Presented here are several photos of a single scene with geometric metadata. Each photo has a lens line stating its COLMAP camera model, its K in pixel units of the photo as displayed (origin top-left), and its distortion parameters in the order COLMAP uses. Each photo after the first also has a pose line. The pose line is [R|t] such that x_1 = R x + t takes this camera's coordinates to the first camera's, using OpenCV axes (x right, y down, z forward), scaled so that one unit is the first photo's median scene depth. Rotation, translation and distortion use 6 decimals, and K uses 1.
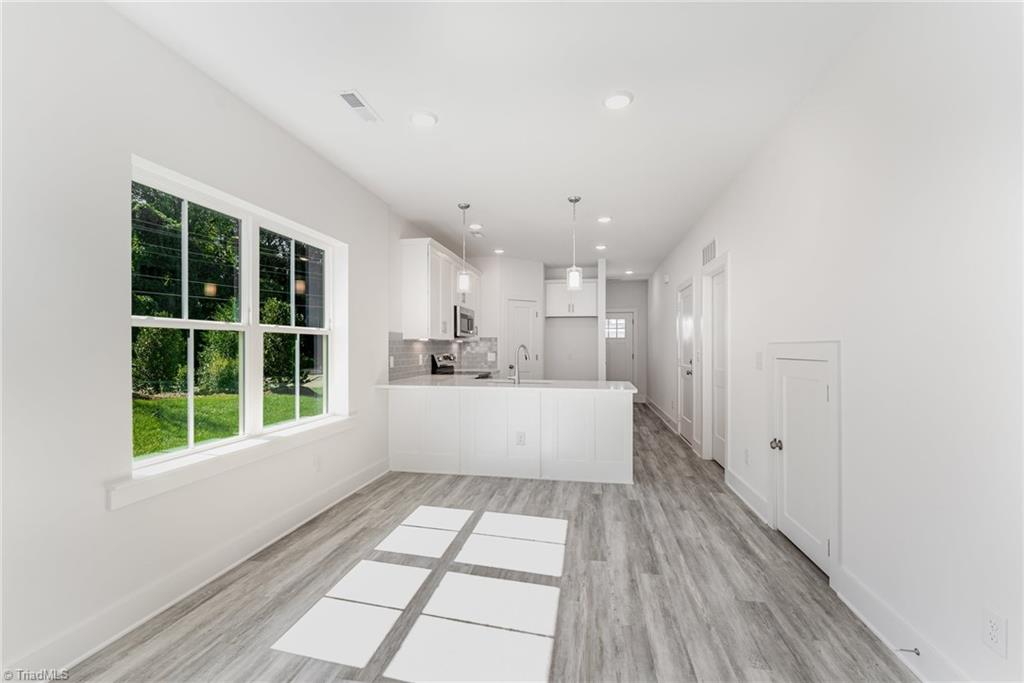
lens RADIAL K [[435.8, 0, 512.4], [0, 435.8, 345.5], [0, 0, 1]] dist [-0.000275, -0.000019]
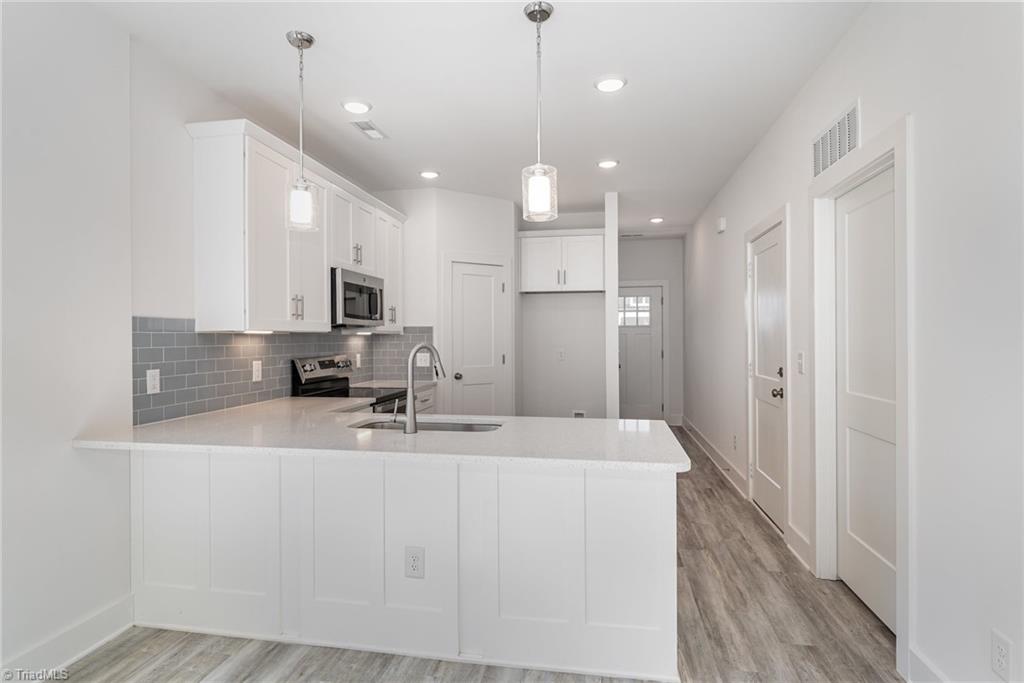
lens RADIAL K [[536.5, 0, 508.5], [0, 536.5, 337.0], [0, 0, 1]] dist [0.000864, 0.000075]
pose [[0.999985, -0.005393, -0.000860, 0.096796], [0.005395, 0.999981, 0.002838, -0.008730], [0.000844, -0.002842, 0.999996, 0.401970]]
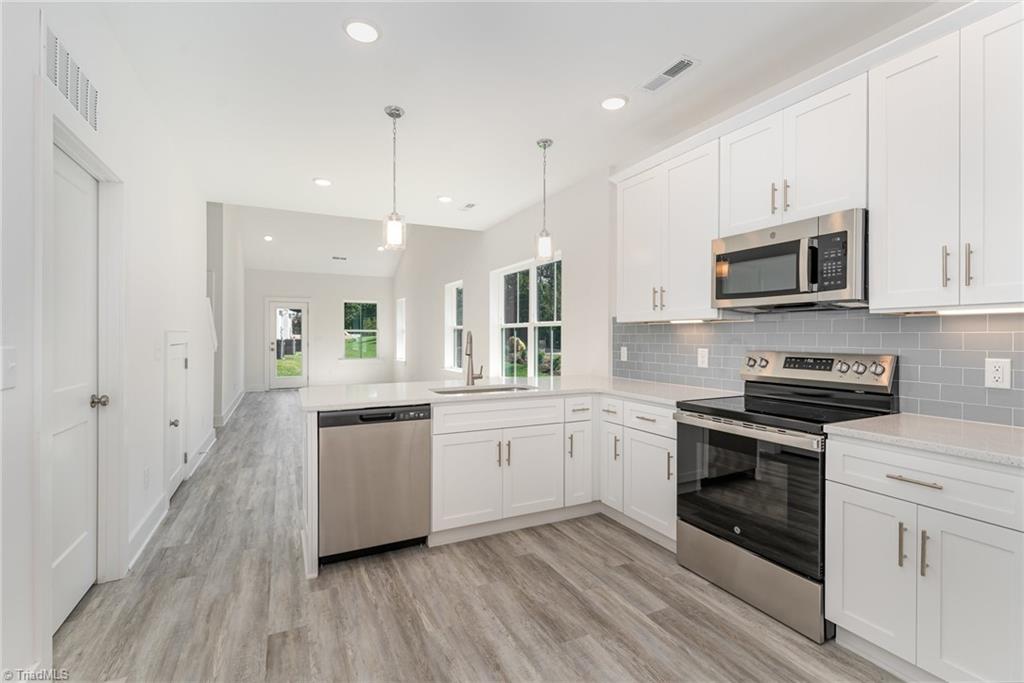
lens RADIAL K [[458.7, 0, 509.9], [0, 458.7, 337.7], [0, 0, 1]] dist [-0.000371, 0.000167]
pose [[-0.805295, -0.000133, -0.592874, 0.361990], [-0.000480, 1.000000, 0.000428, 0.007375], [0.592874, 0.000629, -0.805295, 1.453208]]
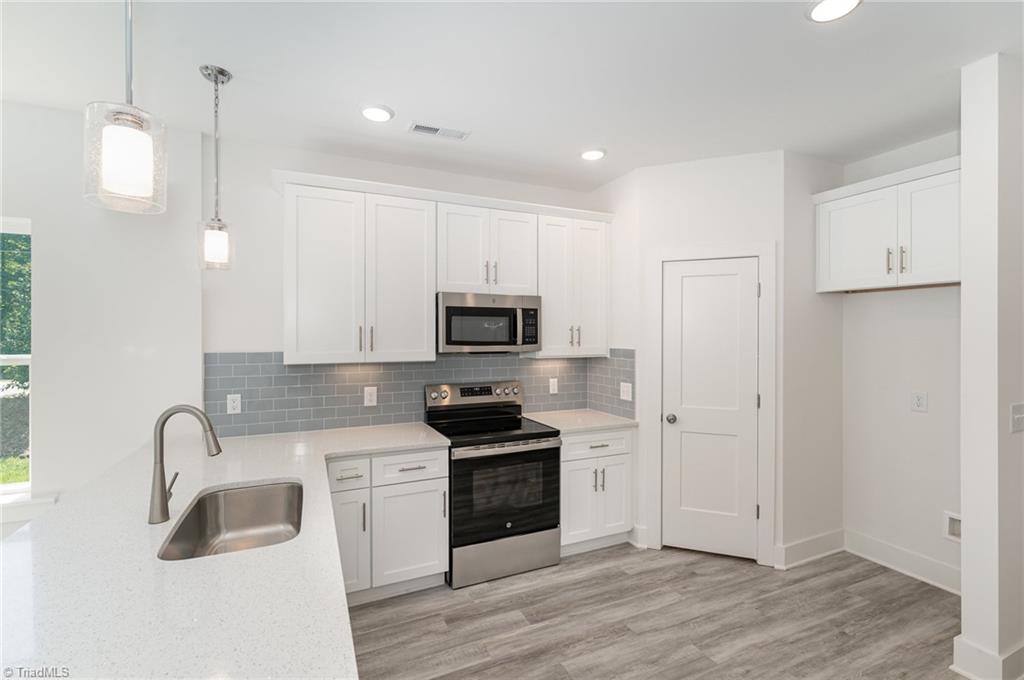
lens RADIAL K [[458.7, 0, 509.9], [0, 458.7, 336.2], [0, 0, 1]] dist [-0.000371, 0.000167]
pose [[0.566955, 0.001879, -0.823747, 0.404737], [0.003089, 0.999986, 0.004406, -0.050243], [0.823743, -0.005042, 0.566941, 0.898048]]
